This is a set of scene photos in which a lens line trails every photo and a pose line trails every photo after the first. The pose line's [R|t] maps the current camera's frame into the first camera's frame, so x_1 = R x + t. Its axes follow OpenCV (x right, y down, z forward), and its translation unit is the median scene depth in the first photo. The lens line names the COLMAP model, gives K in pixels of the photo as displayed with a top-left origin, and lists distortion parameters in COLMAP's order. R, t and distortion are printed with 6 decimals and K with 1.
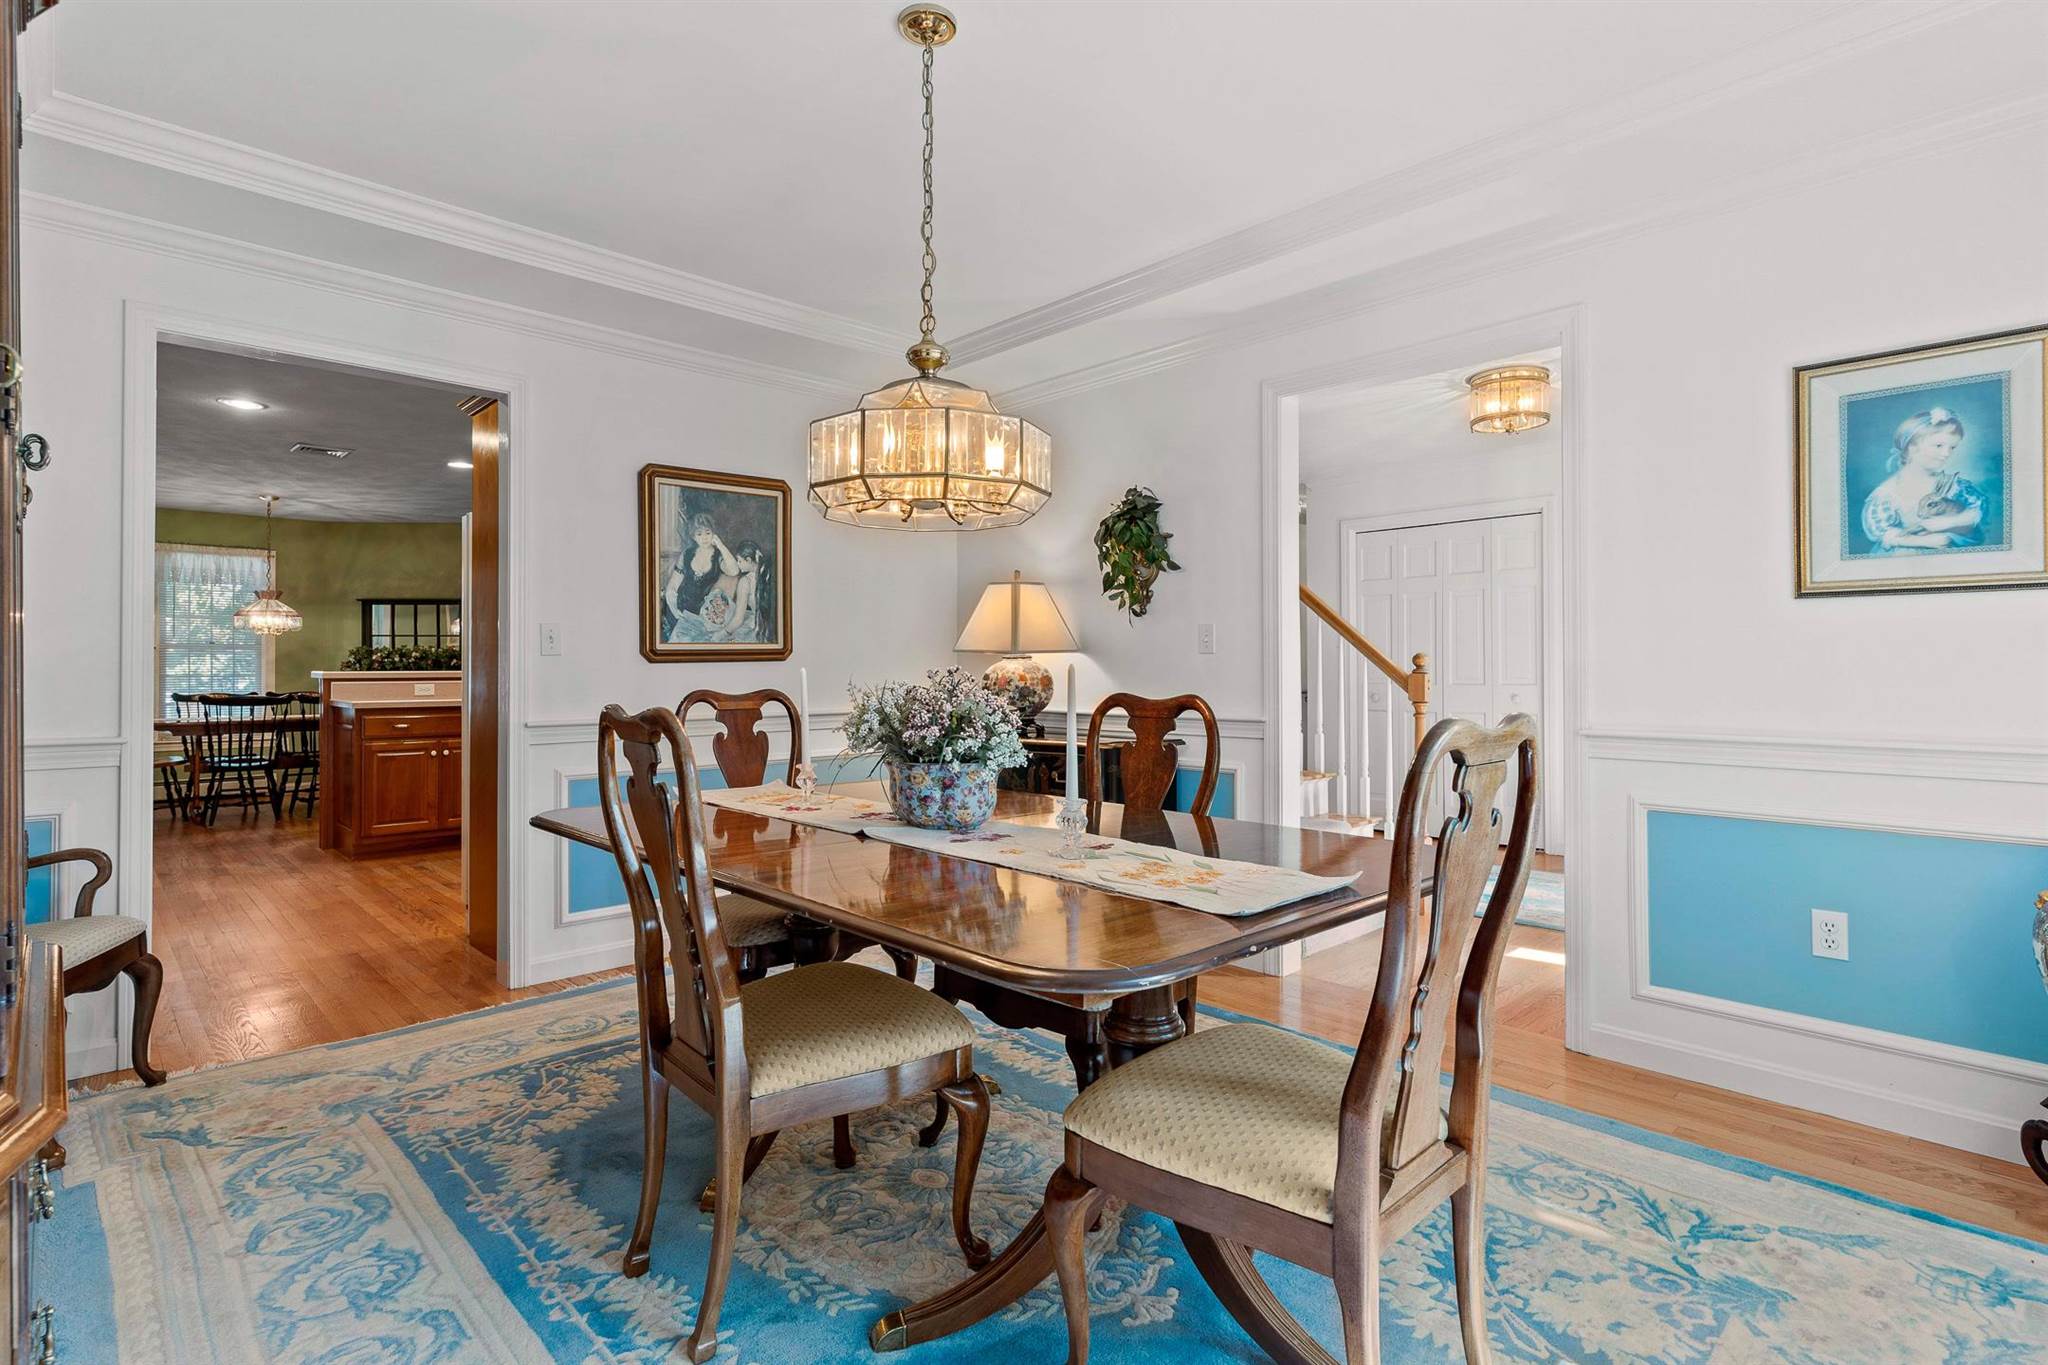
lens RADIAL K [[999.9, 0, 1022.3], [0, 999.9, 663.9], [0, 0, 1]] dist [-0.000521, 0.000316]
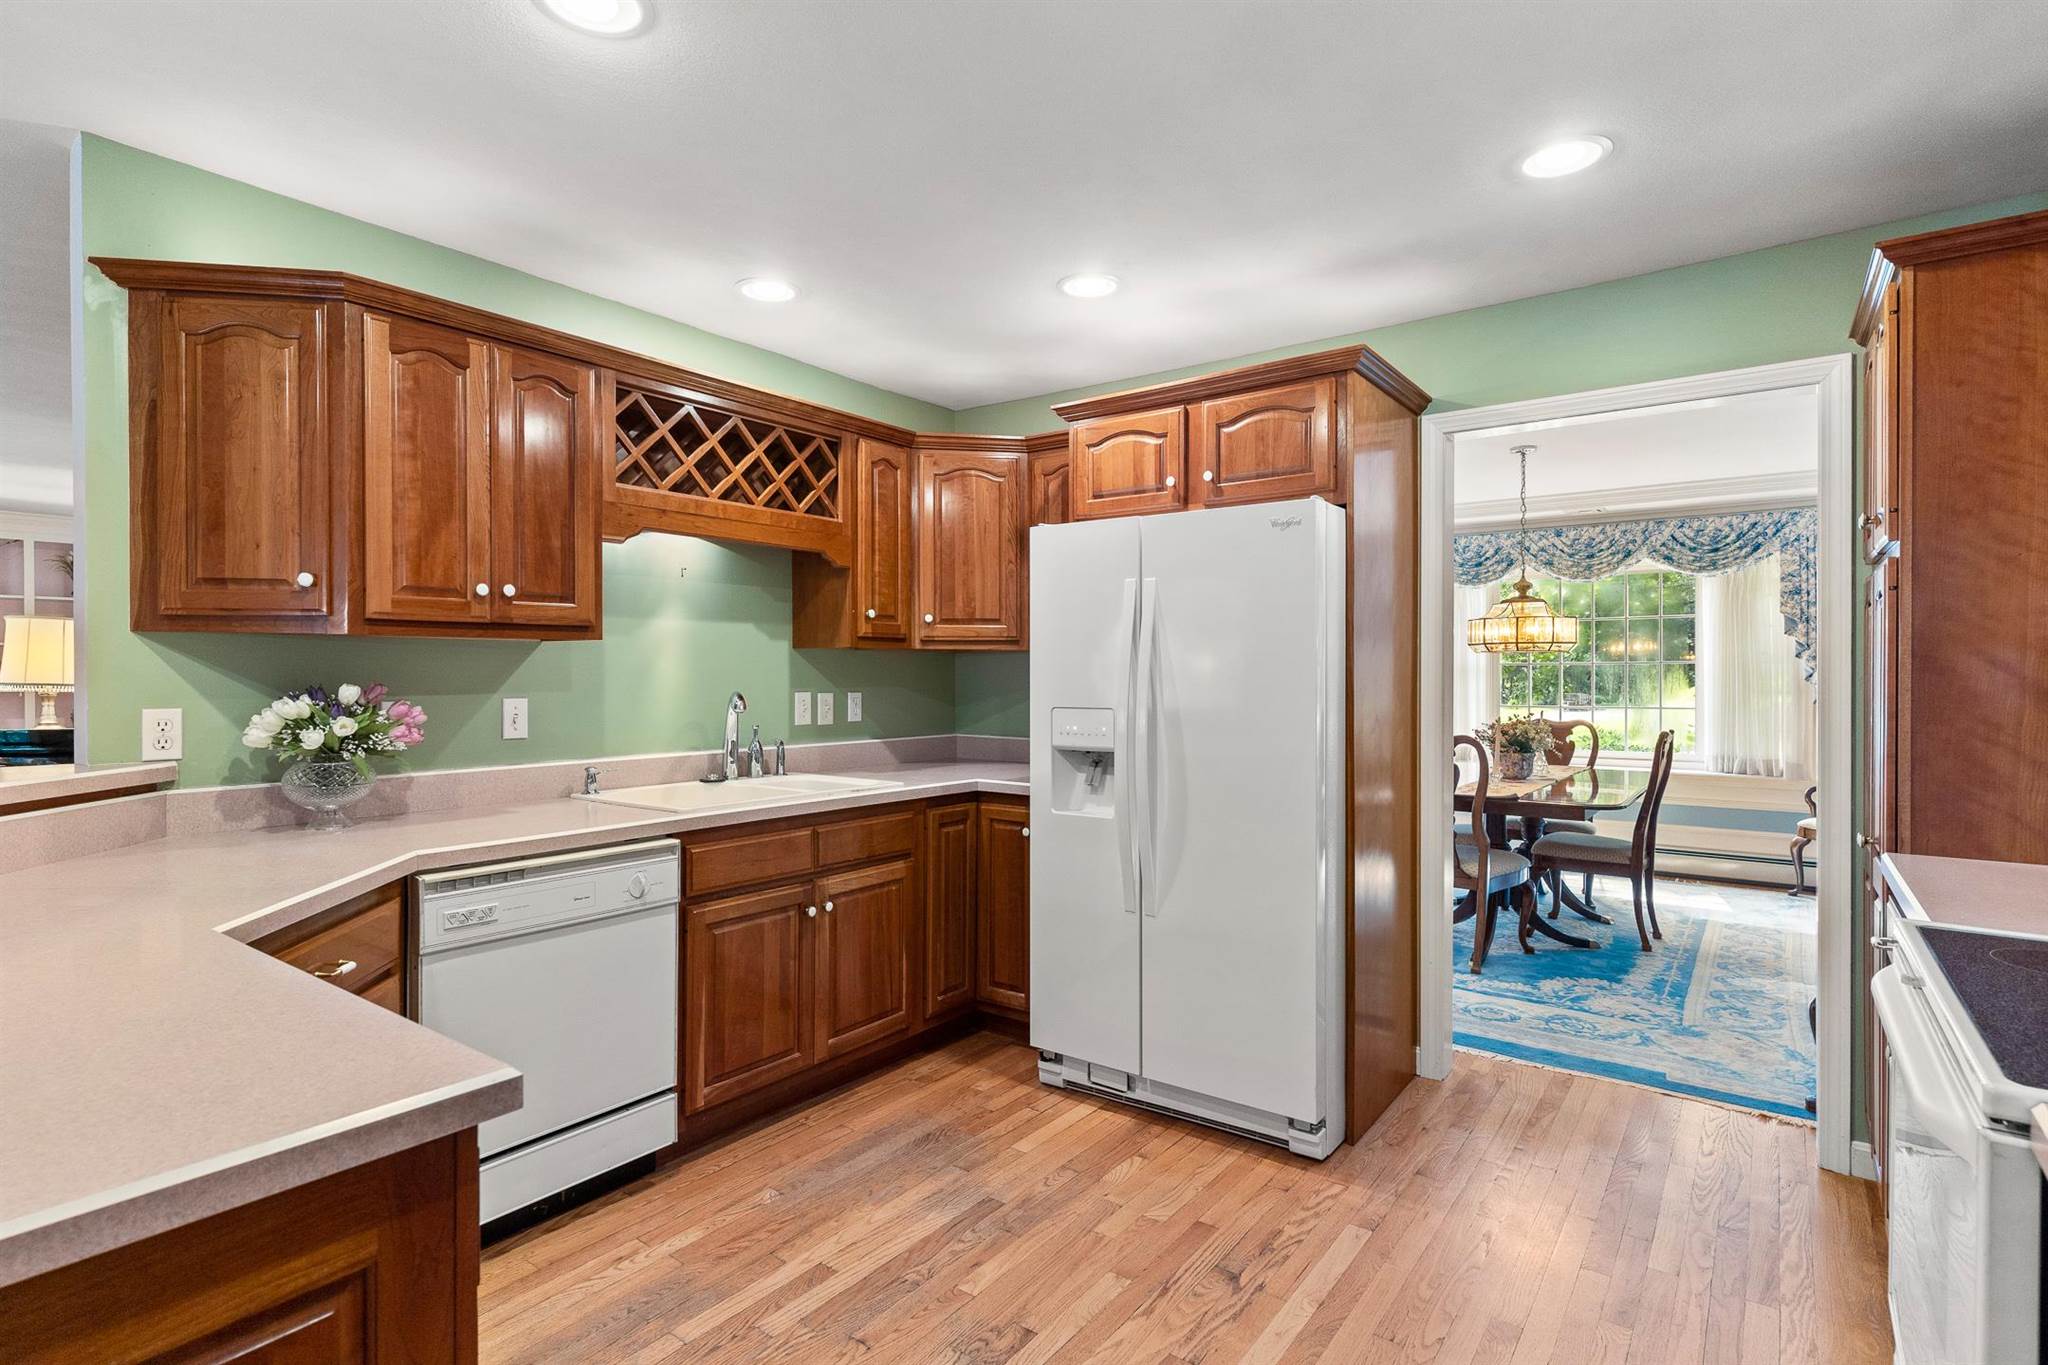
lens RADIAL K [[999.9, 0, 1027.8], [0, 999.9, 677.2], [0, 0, 1]] dist [-0.000521, 0.000316]
pose [[-0.158345, 0.003431, 0.987378, -2.017682], [-0.000818, 0.999993, -0.003606, -0.060509], [-0.987384, -0.001379, -0.158341, 2.252679]]
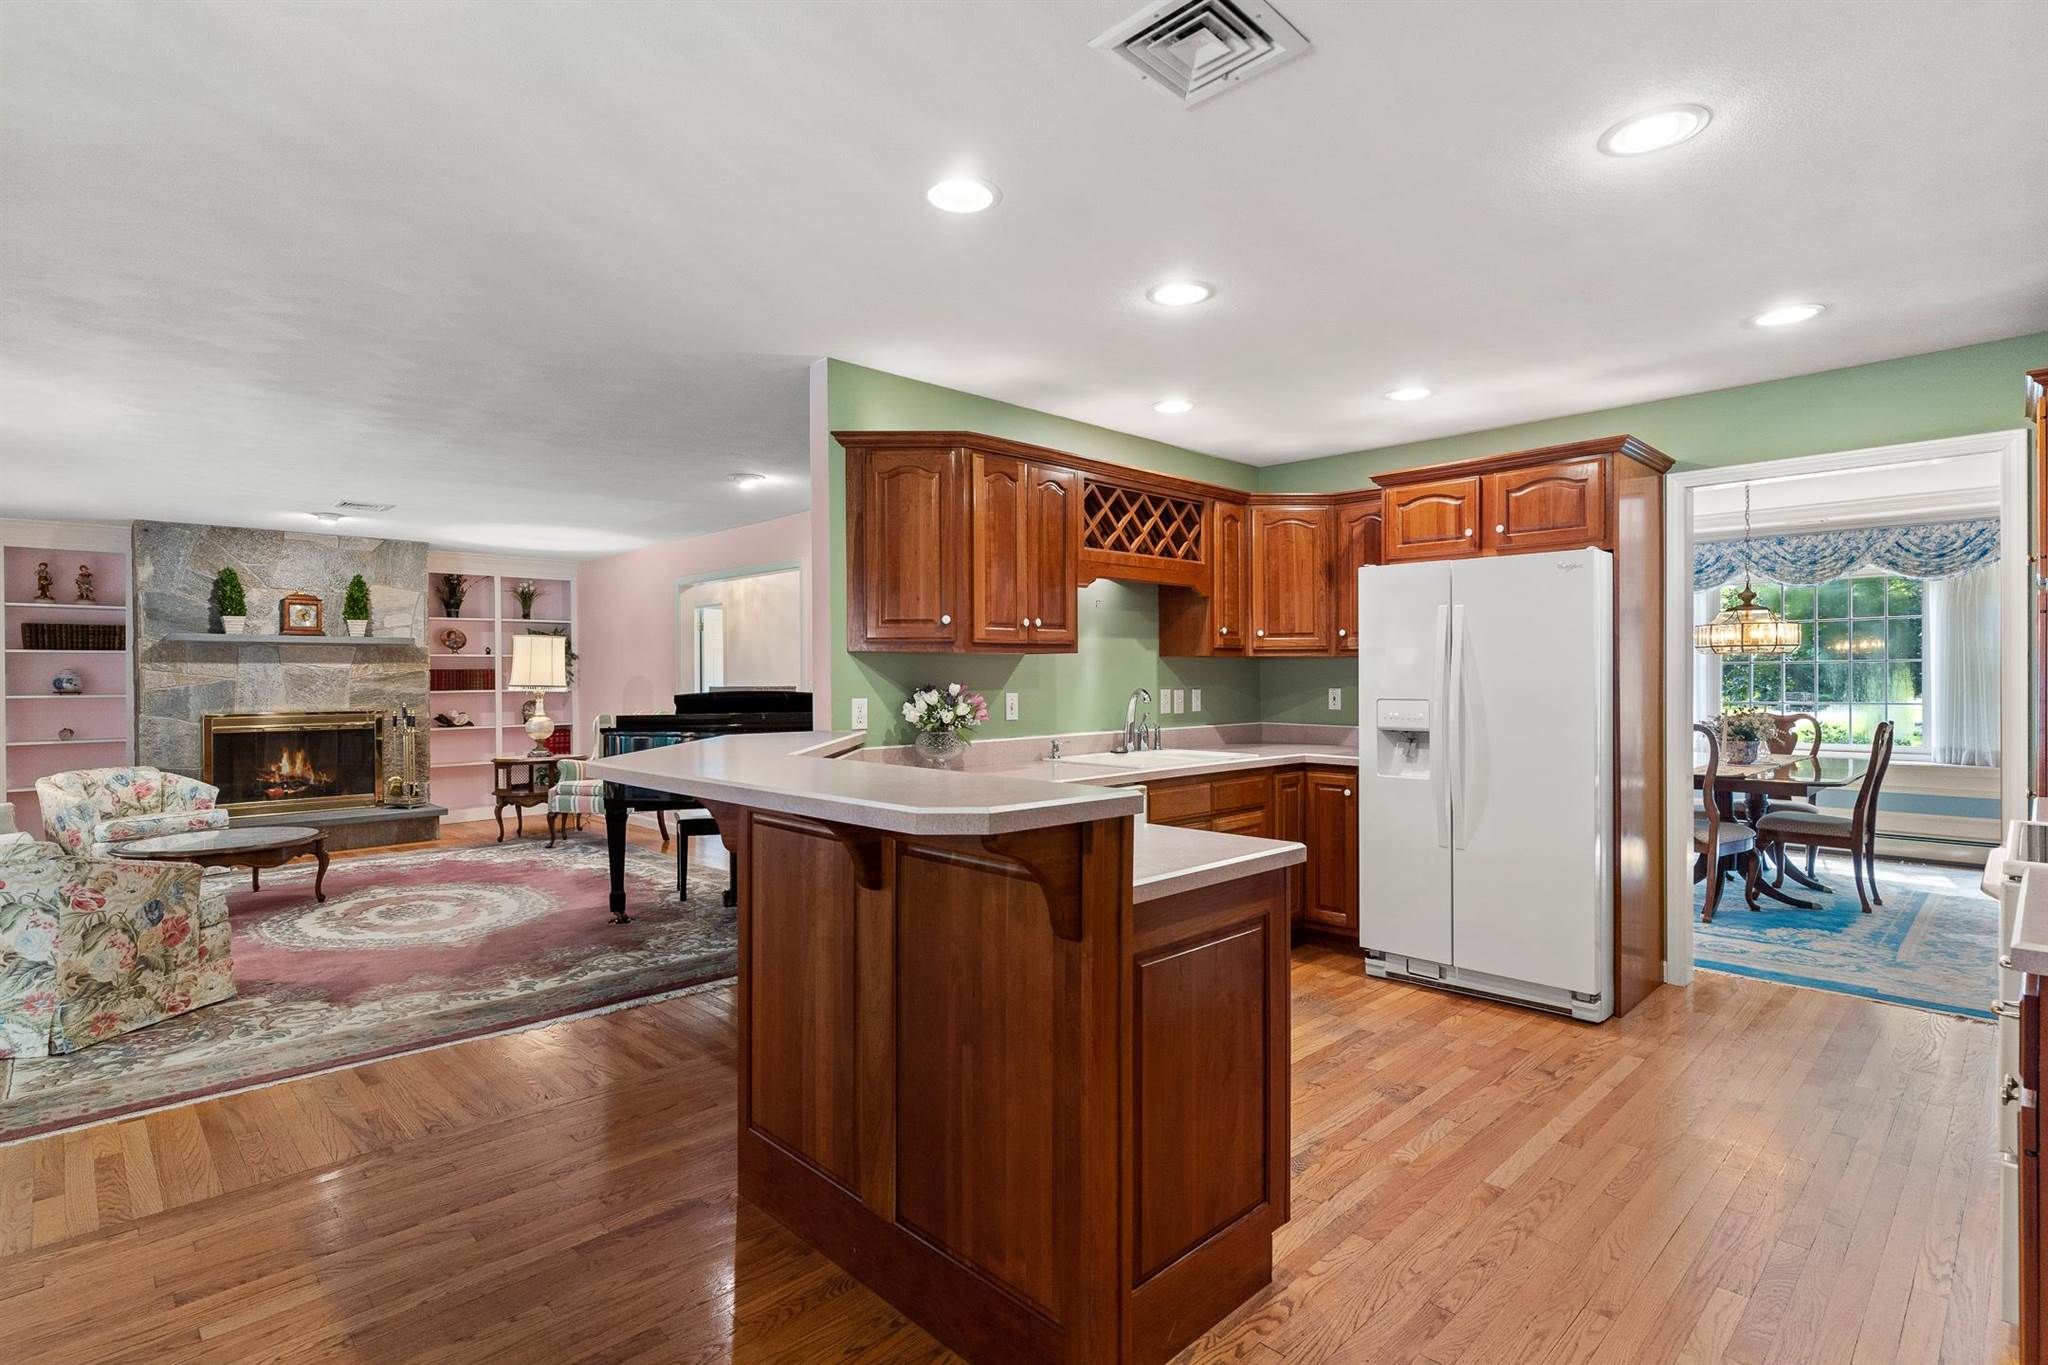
lens RADIAL K [[999.9, 0, 1037.6], [0, 999.9, 680.4], [0, 0, 1]] dist [-0.000521, 0.000316]
pose [[-0.009870, 0.000762, 0.999951, -2.494891], [0.003231, 0.999995, -0.000730, -0.059874], [-0.999946, 0.003224, -0.009873, 2.623477]]
